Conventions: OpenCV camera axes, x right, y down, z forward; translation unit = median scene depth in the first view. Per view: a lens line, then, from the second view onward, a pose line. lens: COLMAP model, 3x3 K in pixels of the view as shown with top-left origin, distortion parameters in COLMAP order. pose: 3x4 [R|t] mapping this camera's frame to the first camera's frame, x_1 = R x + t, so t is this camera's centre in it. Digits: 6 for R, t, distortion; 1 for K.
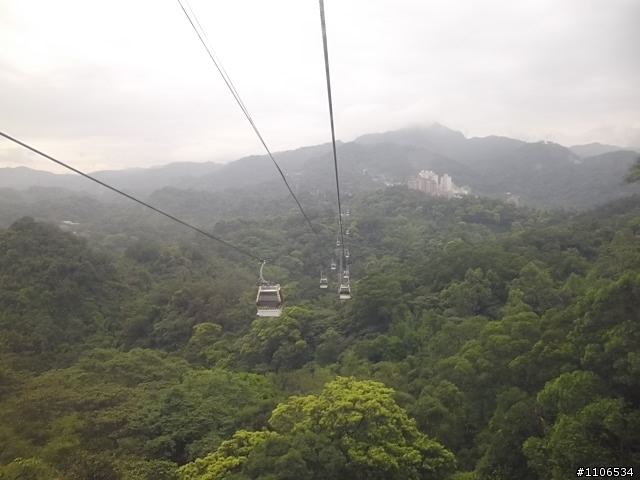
lens RADIAL K [[522.7, 0, 315.6], [0, 522.7, 240.6], [0, 0, 1]] dist [-0.071557, 0.046591]
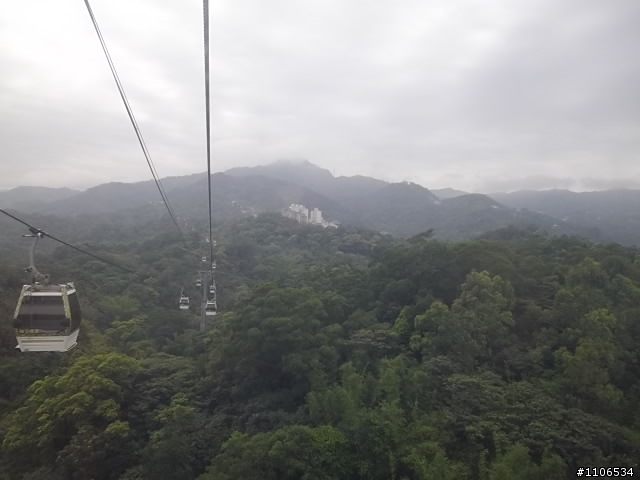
lens RADIAL K [[522.7, 0, 315.6], [0, 522.7, 240.6], [0, 0, 1]] dist [-0.071557, 0.046591]
pose [[0.967928, 0.027337, 0.249738, 0.011590], [-0.009856, 0.997429, -0.070981, 0.021716], [-0.251036, 0.066243, 0.965708, 0.198657]]
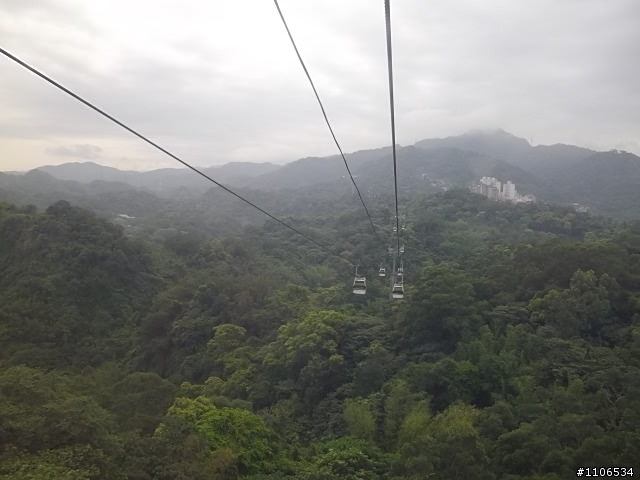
lens RADIAL K [[522.7, 0, 315.6], [0, 522.7, 240.6], [0, 0, 1]] dist [-0.071557, 0.046591]
pose [[0.993628, 0.043567, -0.103952, 0.005750], [-0.044458, 0.998992, -0.006267, 0.012262], [0.103574, 0.010849, 0.994563, 0.097140]]
